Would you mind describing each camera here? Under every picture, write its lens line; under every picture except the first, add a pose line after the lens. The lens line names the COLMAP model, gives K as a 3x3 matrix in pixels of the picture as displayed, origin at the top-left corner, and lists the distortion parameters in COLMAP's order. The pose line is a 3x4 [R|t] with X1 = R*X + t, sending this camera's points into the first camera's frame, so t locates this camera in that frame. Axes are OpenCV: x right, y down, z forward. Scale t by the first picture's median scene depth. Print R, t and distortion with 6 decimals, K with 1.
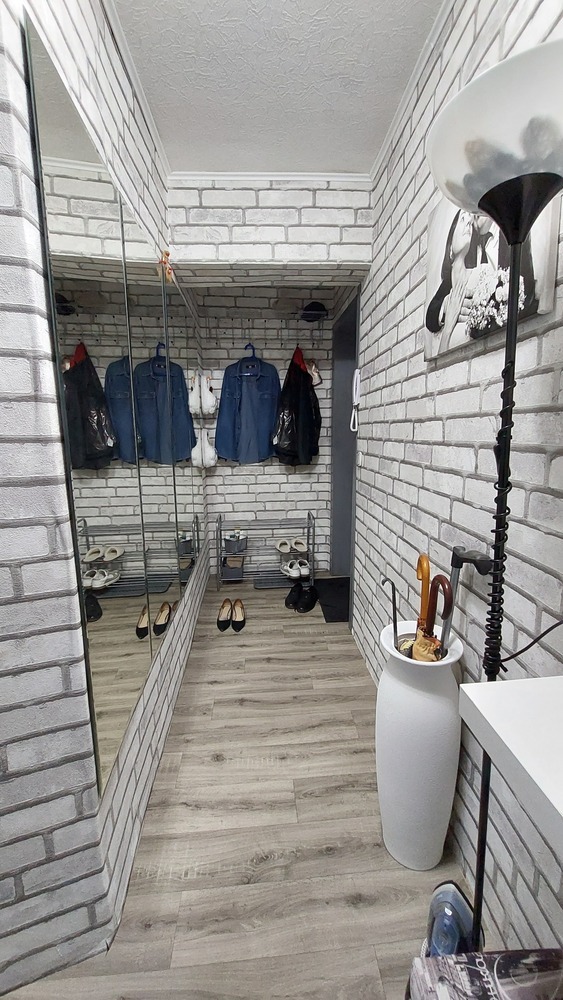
lens RADIAL K [[395.8, 0, 281.5], [0, 395.8, 500.0], [0, 0, 1]] dist [-0.001055, 0.000090]
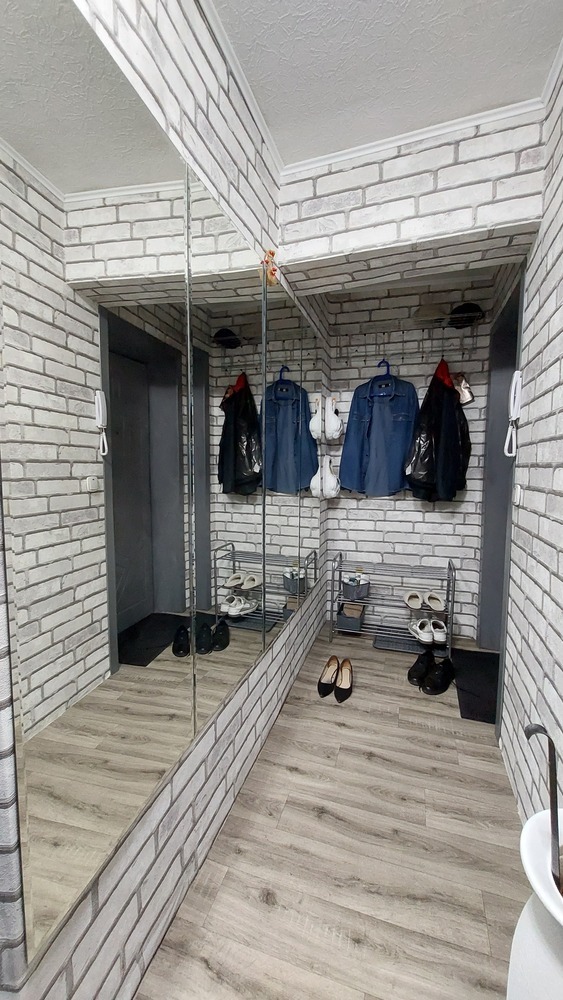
lens RADIAL K [[397.0, 0, 284.3], [0, 397.0, 495.8], [0, 0, 1]] dist [0.002492, -0.002859]
pose [[0.930131, 0.046963, -0.364213, 0.049425], [-0.081923, 0.993331, -0.081133, -0.007875], [0.357974, 0.105302, 0.927775, 0.140731]]
